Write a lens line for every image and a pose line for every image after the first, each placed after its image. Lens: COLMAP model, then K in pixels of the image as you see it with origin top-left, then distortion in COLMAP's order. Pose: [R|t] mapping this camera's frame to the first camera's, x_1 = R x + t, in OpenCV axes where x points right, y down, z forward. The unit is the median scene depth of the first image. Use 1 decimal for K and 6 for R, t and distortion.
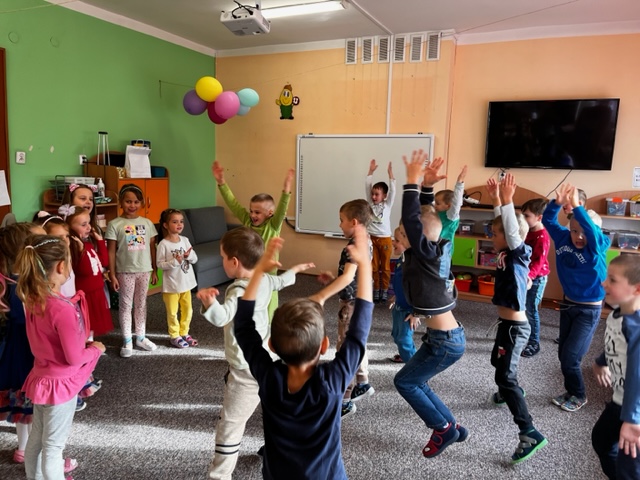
lens RADIAL K [[483.0, 0, 324.4], [0, 483.0, 235.0], [0, 0, 1]] dist [0.060068, -0.093781]
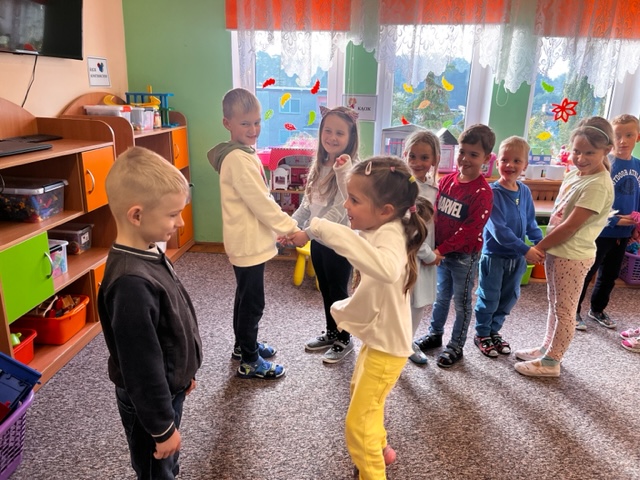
lens RADIAL K [[483.0, 0, 315.5], [0, 483.0, 241.8], [0, 0, 1]] dist [0.060068, -0.093781]
pose [[-0.345626, -0.311261, 0.885245, -0.130817], [0.100092, 0.925773, 0.364590, -0.108535], [-0.933019, 0.214618, -0.288817, 0.898551]]
